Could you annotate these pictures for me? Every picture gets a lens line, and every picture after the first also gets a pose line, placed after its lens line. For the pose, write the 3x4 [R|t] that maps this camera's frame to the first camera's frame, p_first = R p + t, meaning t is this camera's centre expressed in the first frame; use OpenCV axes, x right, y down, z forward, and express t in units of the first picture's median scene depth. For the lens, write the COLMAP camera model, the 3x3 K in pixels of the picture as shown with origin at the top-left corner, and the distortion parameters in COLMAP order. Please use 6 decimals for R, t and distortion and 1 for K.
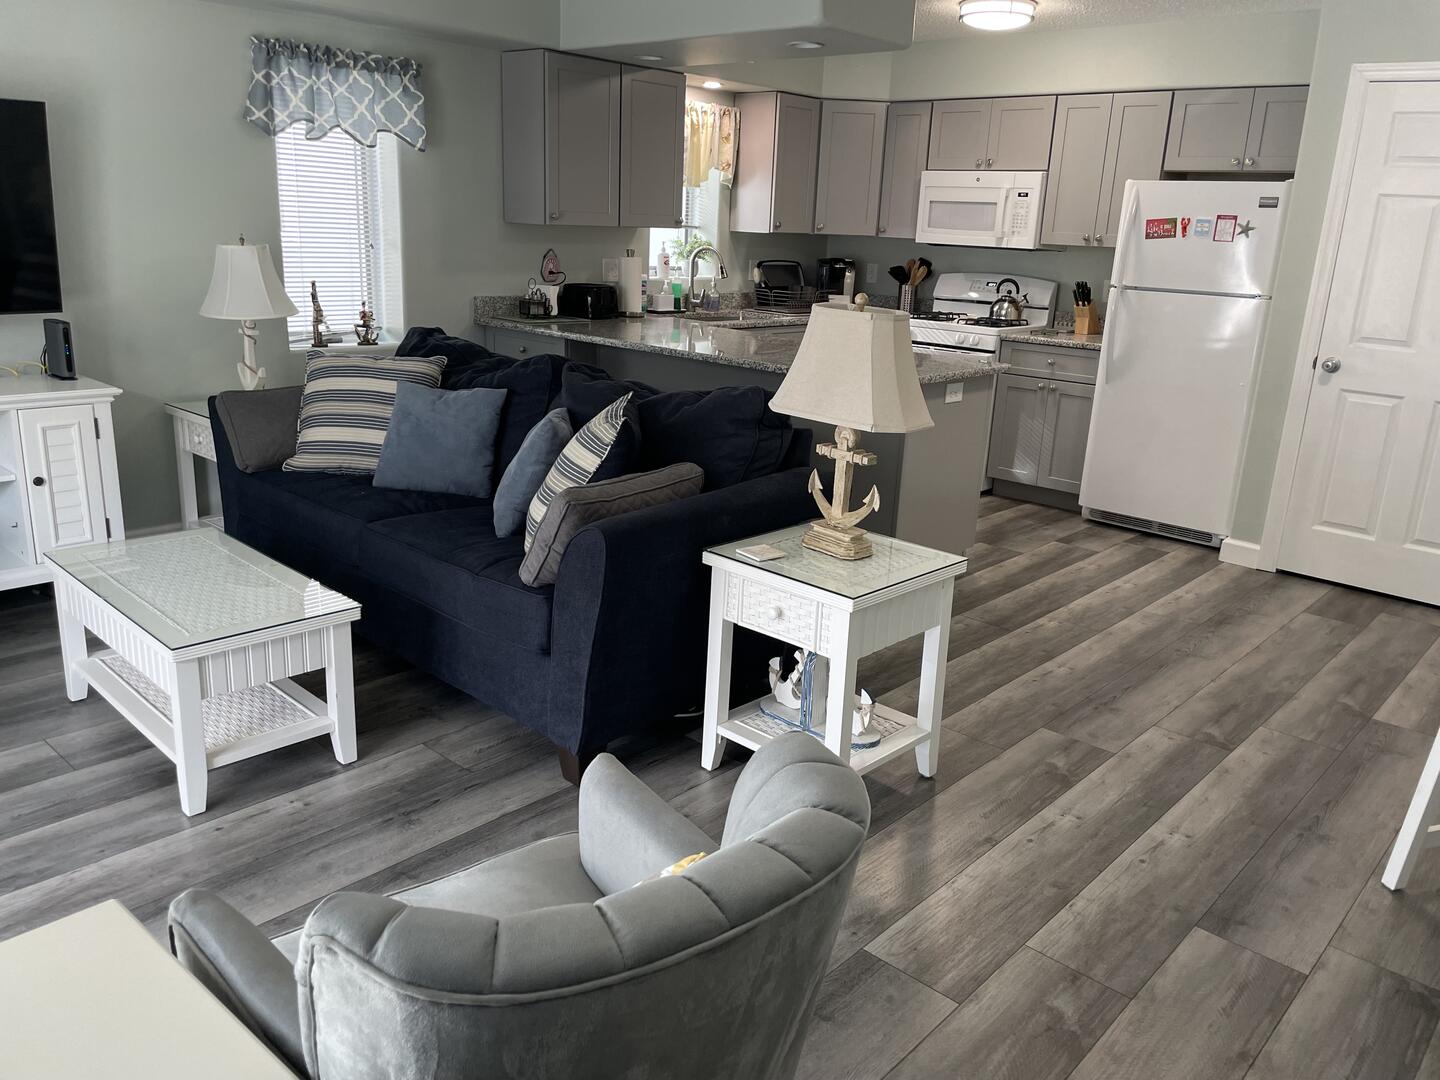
lens RADIAL K [[1096.5, 0, 727.2], [0, 1096.5, 529.6], [0, 0, 1]] dist [0.077238, -0.105917]
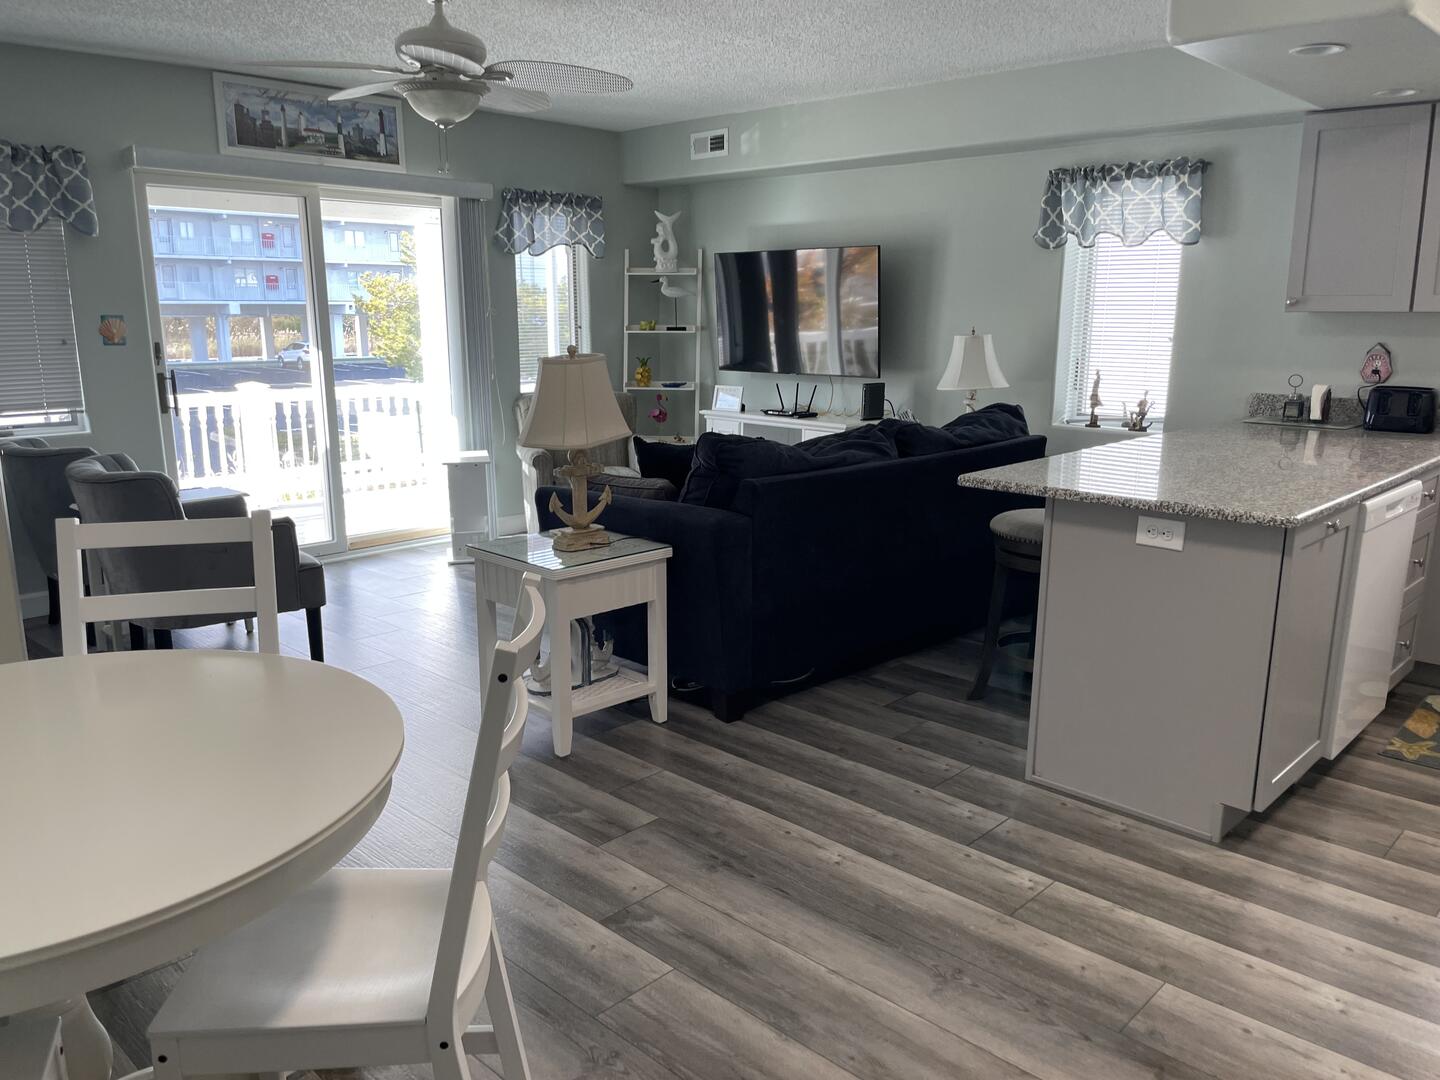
lens RADIAL K [[1096.5, 0, 717.5], [0, 1096.5, 552.4], [0, 0, 1]] dist [0.077238, -0.105917]
pose [[-0.032376, 0.176384, -0.983789, 0.975352], [-0.274707, 0.944826, 0.178439, -0.177382], [0.960983, 0.276030, 0.017864, 0.818864]]
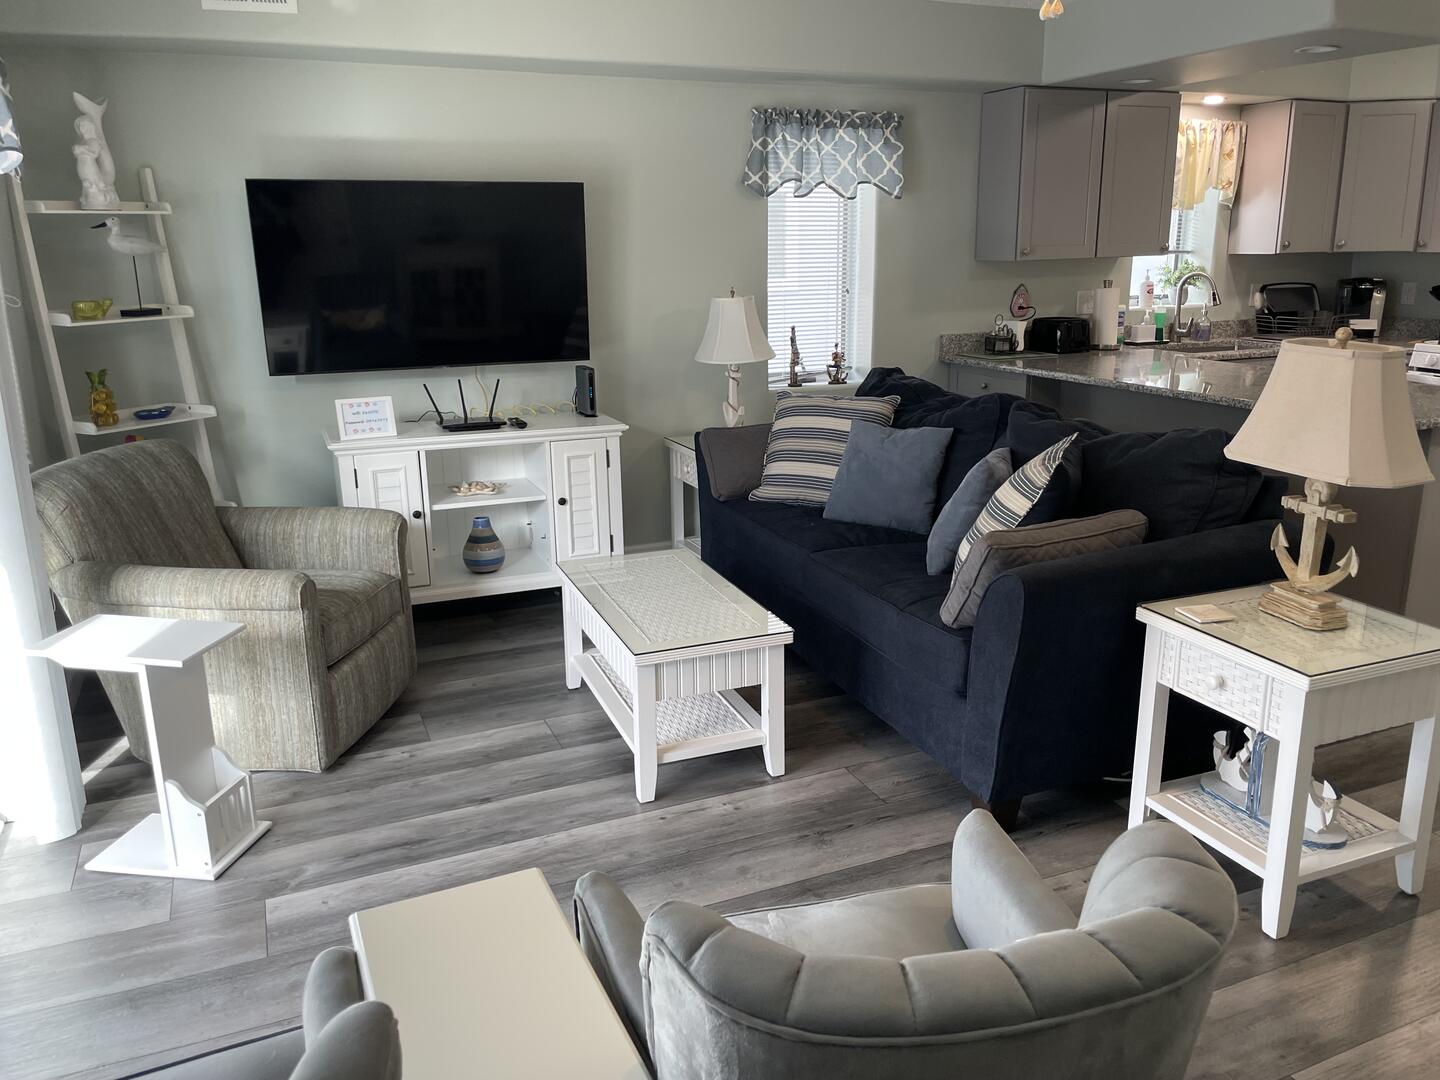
lens RADIAL K [[1096.5, 0, 731.8], [0, 1096.5, 528.9], [0, 0, 1]] dist [0.077238, -0.105917]
pose [[0.908298, 0.050315, -0.415288, 0.037675], [-0.061572, 0.998008, -0.013753, -0.008543], [0.413768, 0.038062, 0.909586, 0.000572]]
